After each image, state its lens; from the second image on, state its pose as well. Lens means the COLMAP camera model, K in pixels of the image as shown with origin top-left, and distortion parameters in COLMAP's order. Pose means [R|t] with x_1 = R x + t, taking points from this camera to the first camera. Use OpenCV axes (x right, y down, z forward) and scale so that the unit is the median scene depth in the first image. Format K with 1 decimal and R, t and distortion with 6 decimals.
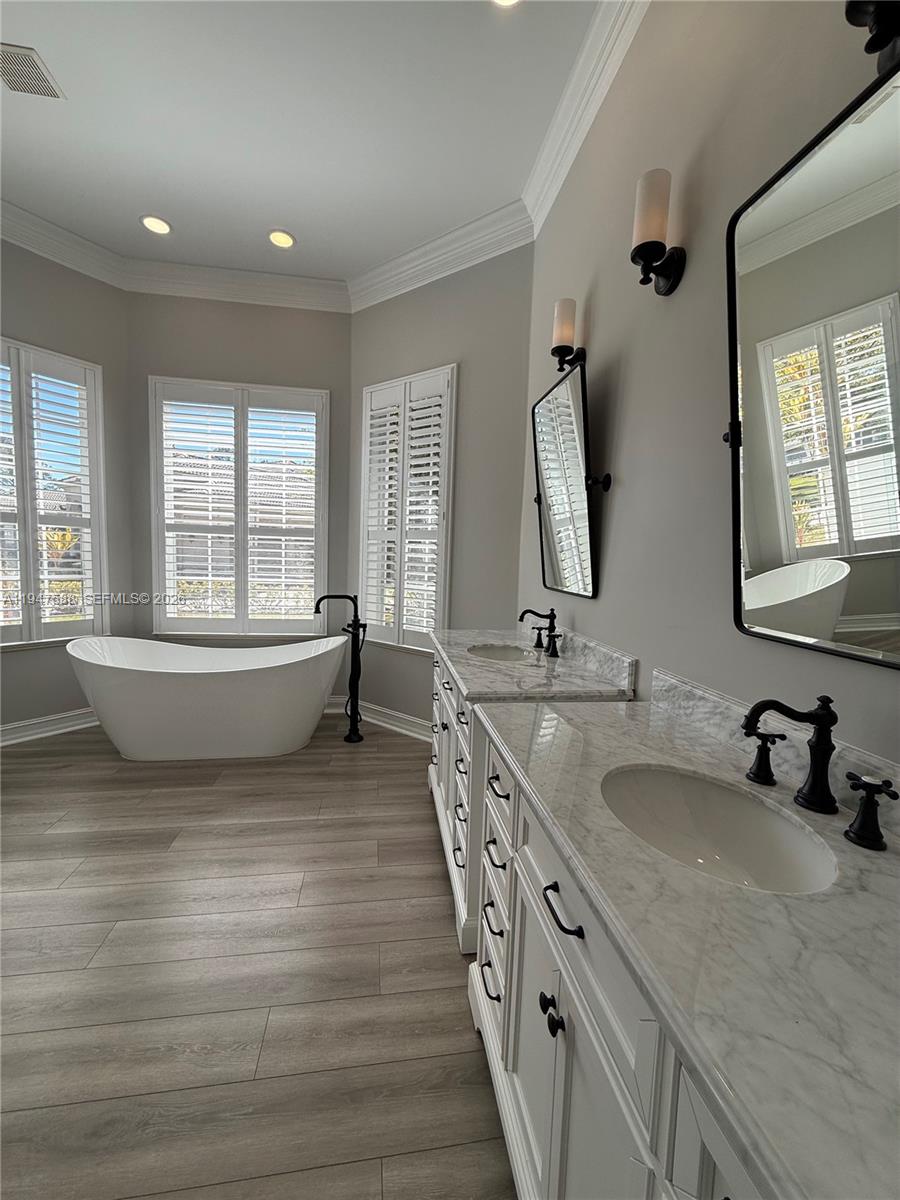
lens RADIAL K [[476.8, 0, 450.0], [0, 476.8, 600.0], [0, 0, 1]] dist [-0.001225, -0.000196]
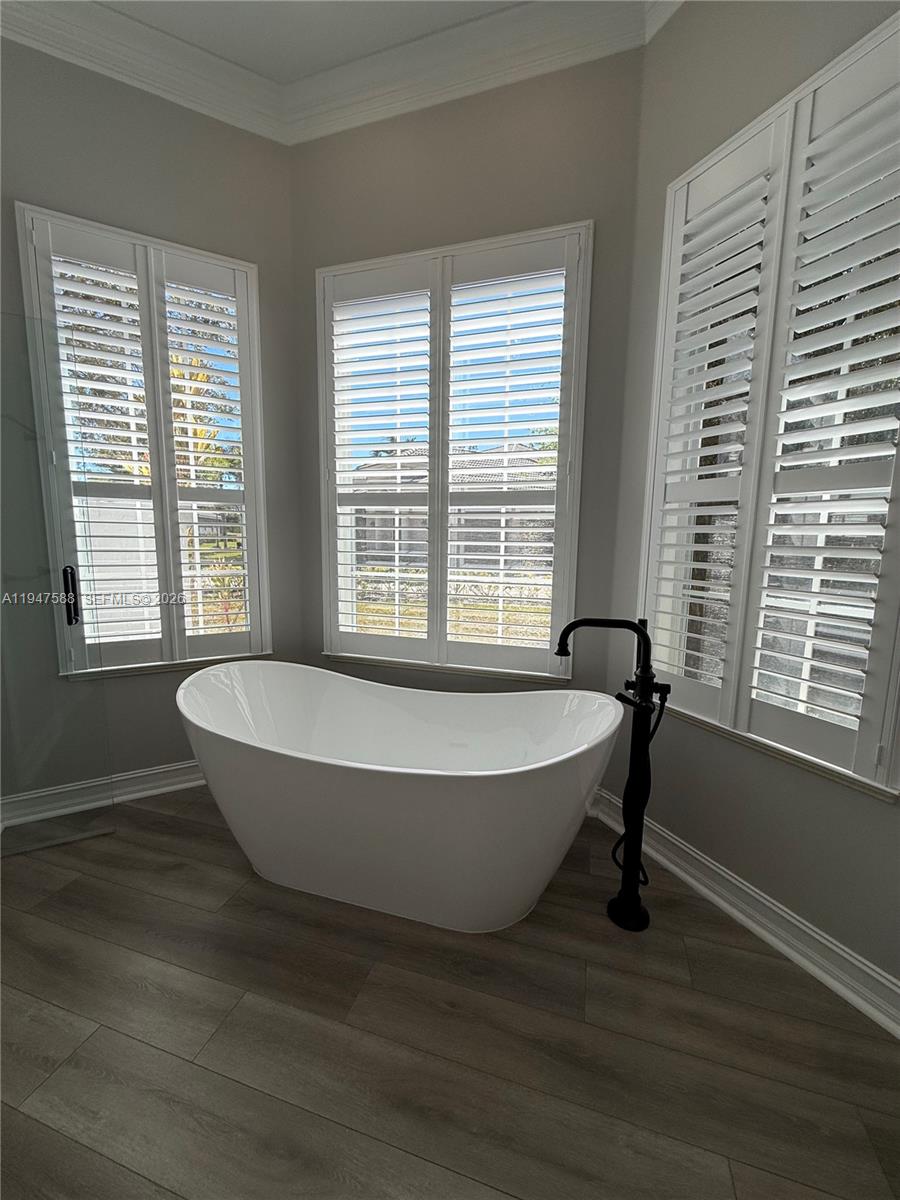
lens RADIAL K [[476.8, 0, 450.0], [0, 476.8, 600.0], [0, 0, 1]] dist [-0.001225, -0.000196]
pose [[0.895513, 0.037058, -0.443491, -0.149045], [-0.021704, 0.998978, 0.039649, -0.040015], [0.444507, -0.025881, 0.895402, 0.459174]]
